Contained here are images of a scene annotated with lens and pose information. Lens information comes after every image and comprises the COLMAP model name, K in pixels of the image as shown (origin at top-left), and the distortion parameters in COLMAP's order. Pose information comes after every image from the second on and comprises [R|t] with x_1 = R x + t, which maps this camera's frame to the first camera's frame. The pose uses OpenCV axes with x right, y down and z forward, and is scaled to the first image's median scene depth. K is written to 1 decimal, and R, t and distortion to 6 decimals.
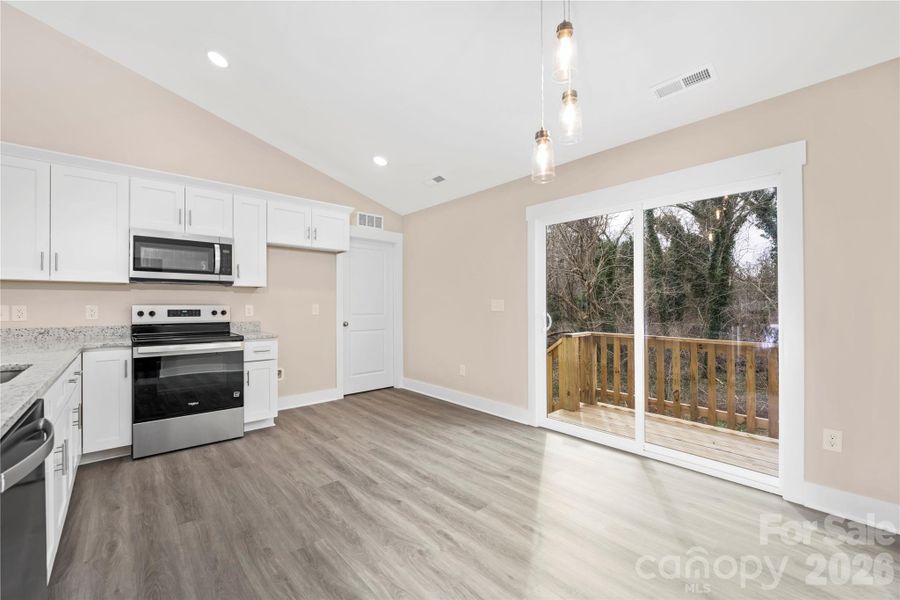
lens RADIAL K [[368.1, 0, 450.0], [0, 368.1, 300.0], [0, 0, 1]] dist [0.000687, -0.007383]
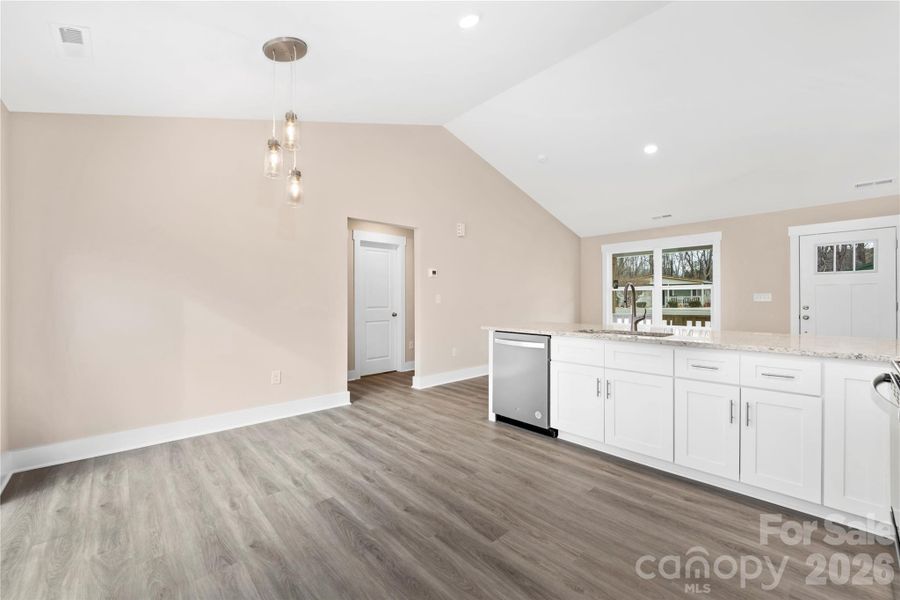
lens RADIAL K [[368.1, 0, 450.0], [0, 368.1, 300.0], [0, 0, 1]] dist [0.000687, -0.007383]
pose [[-0.999955, 0.003500, -0.008795, -0.251011], [0.003573, 0.999959, -0.008351, 0.025255], [0.008765, -0.008383, -0.999926, 2.001495]]
